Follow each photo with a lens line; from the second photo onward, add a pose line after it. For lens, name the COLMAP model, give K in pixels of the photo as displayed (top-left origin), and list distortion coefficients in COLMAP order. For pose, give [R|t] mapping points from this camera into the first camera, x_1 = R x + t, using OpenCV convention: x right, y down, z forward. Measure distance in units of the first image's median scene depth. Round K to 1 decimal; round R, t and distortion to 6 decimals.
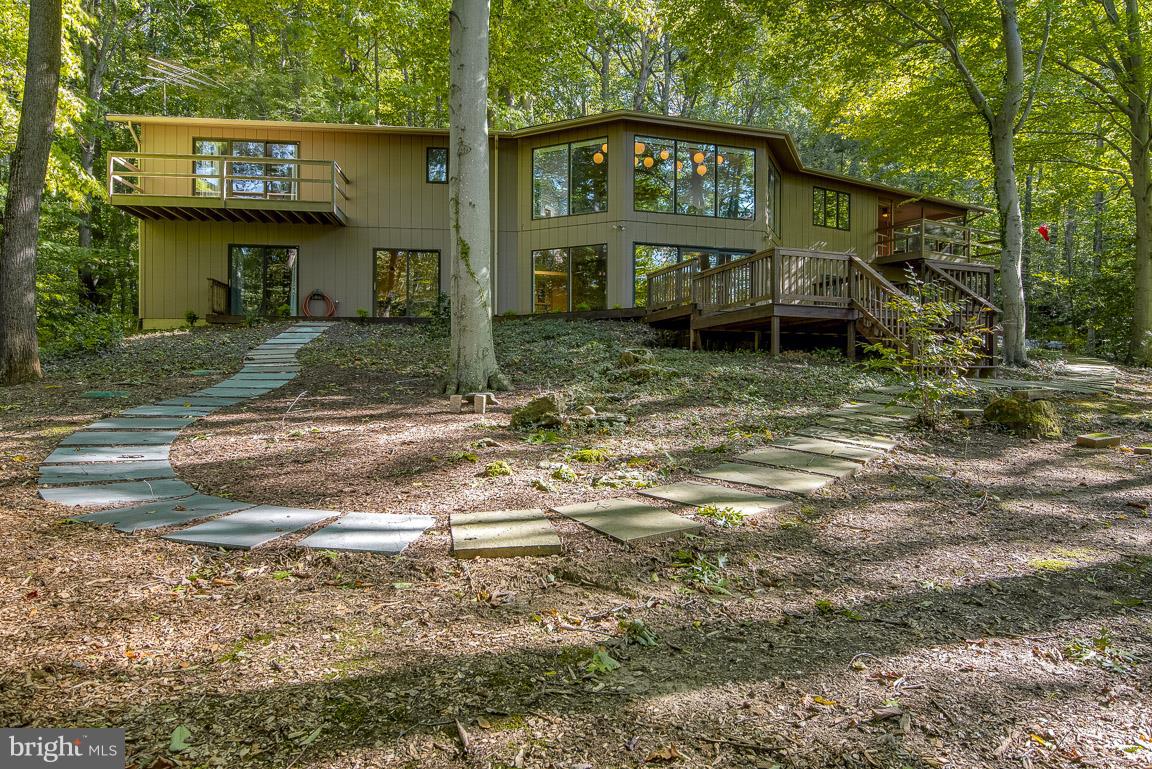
lens RADIAL K [[728.4, 0, 576.0], [0, 728.4, 384.5], [0, 0, 1]] dist [0.001188, 0.000121]
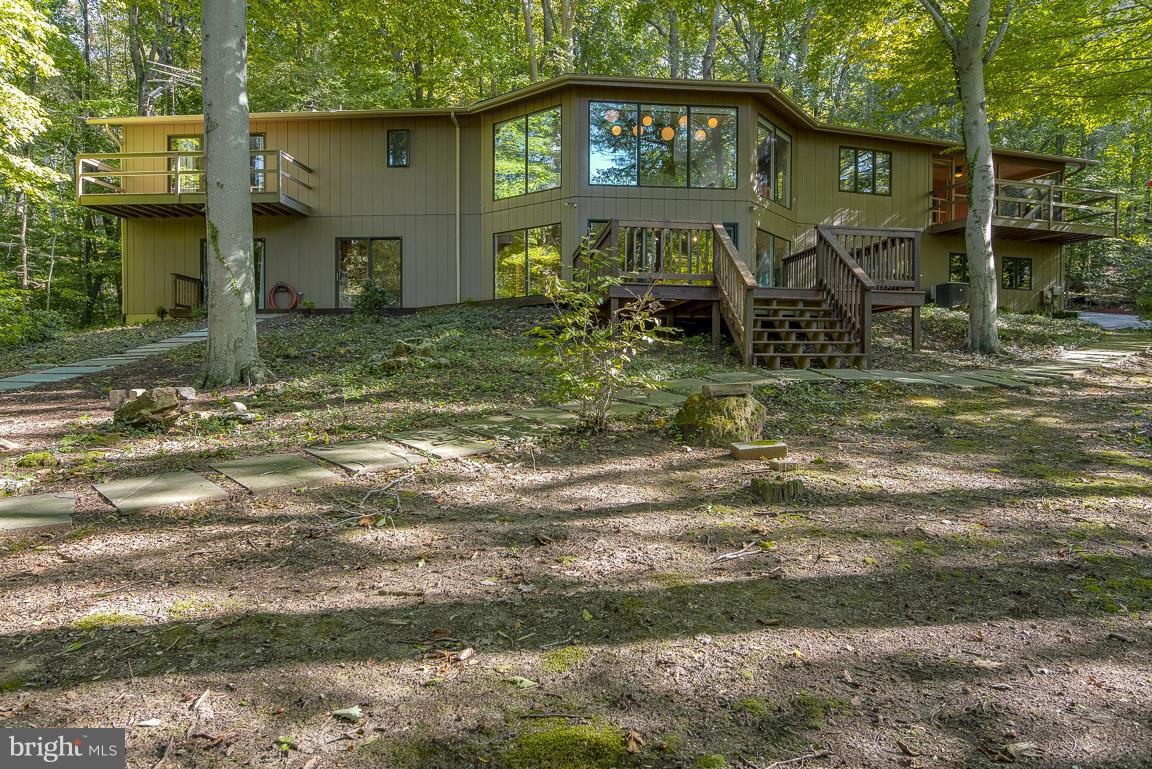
lens RADIAL K [[759.1, 0, 576.0], [0, 759.1, 384.5], [0, 0, 1]] dist [0.001152, 0.000777]
pose [[0.981681, -0.002421, -0.190518, 0.236724], [0.004598, 0.999929, 0.010983, -0.000238], [0.190478, -0.011658, 0.981622, 0.064180]]
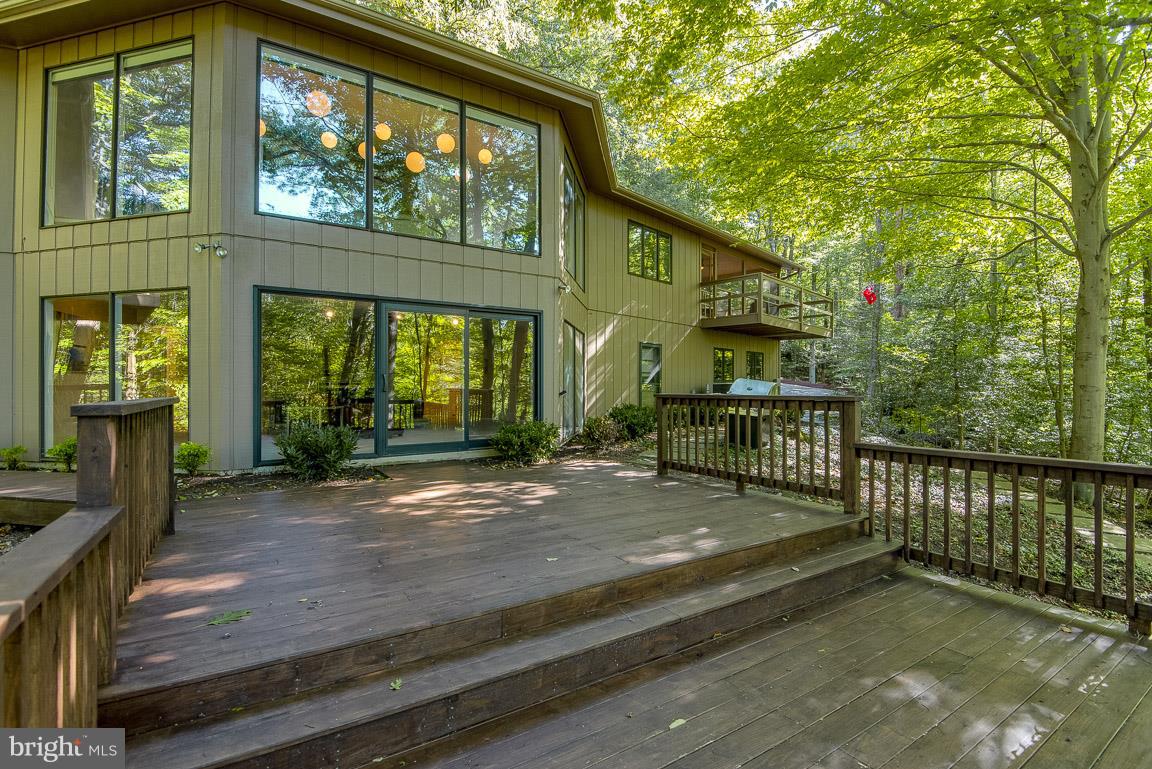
lens RADIAL K [[518.3, 0, 576.0], [0, 518.3, 384.5], [0, 0, 1]] dist [-0.001858, -0.000227]
pose [[0.963665, -0.005228, 0.267062, 0.173787], [0.007257, 0.999952, -0.006609, -0.131474], [-0.267014, 0.008307, 0.963657, 0.643466]]
